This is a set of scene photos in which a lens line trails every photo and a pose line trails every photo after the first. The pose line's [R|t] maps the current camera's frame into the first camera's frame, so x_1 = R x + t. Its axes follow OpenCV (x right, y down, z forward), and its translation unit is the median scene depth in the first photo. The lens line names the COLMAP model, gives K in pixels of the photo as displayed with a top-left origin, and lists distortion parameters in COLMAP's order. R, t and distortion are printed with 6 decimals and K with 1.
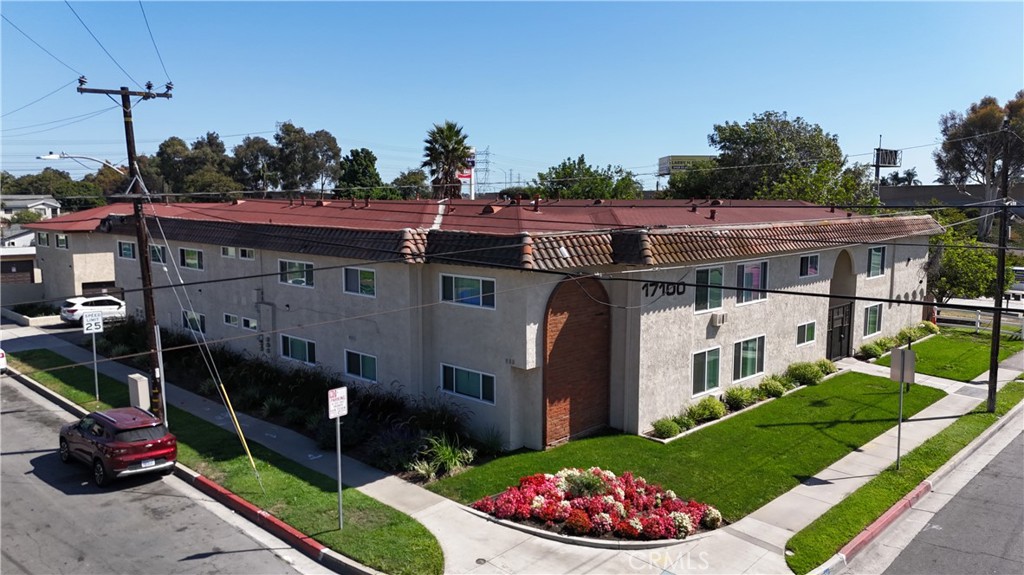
lens RADIAL K [[755.6, 0, 514.8], [0, 755.6, 287.3], [0, 0, 1]] dist [0.054634, -0.035600]
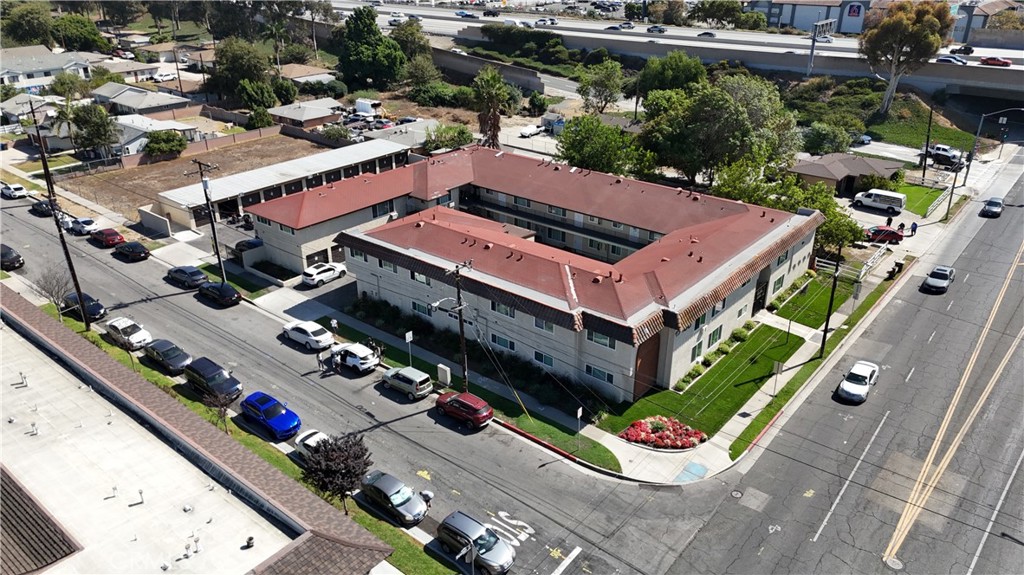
lens RADIAL K [[755.6, 0, 511.4], [0, 755.6, 288.0], [0, 0, 1]] dist [0.054634, -0.035600]
pose [[0.996900, -0.038595, 0.068555, -0.480264], [0.014757, 0.947666, 0.318921, -0.869901], [-0.077276, -0.316921, 0.945299, -1.104056]]
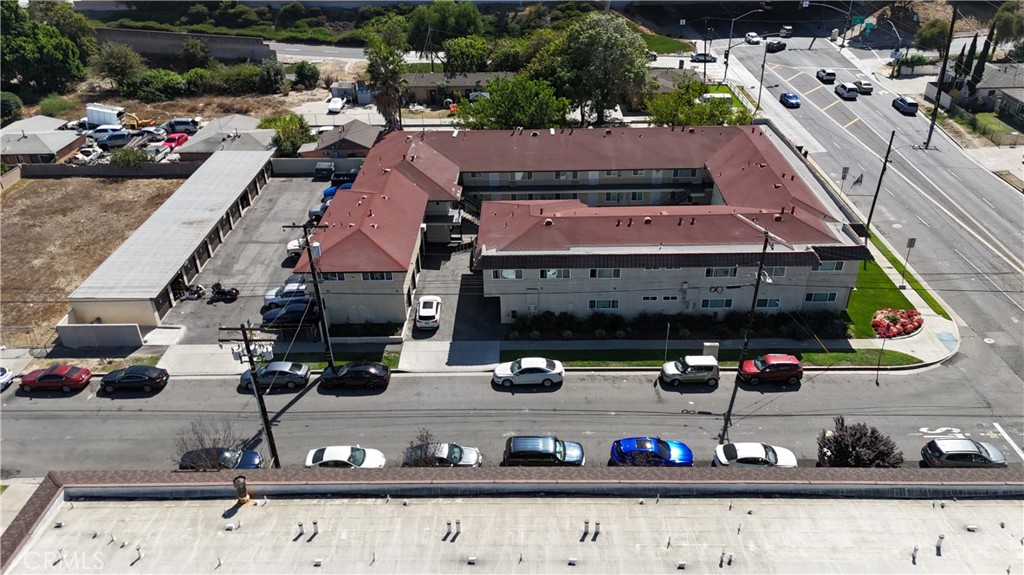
lens RADIAL K [[755.6, 0, 514.3], [0, 755.6, 287.1], [0, 0, 1]] dist [0.054634, -0.035600]
pose [[0.727946, -0.361515, 0.582581, -2.332783], [0.102250, 0.897436, 0.429132, -1.132270], [-0.677967, -0.252816, 0.690250, -0.099121]]
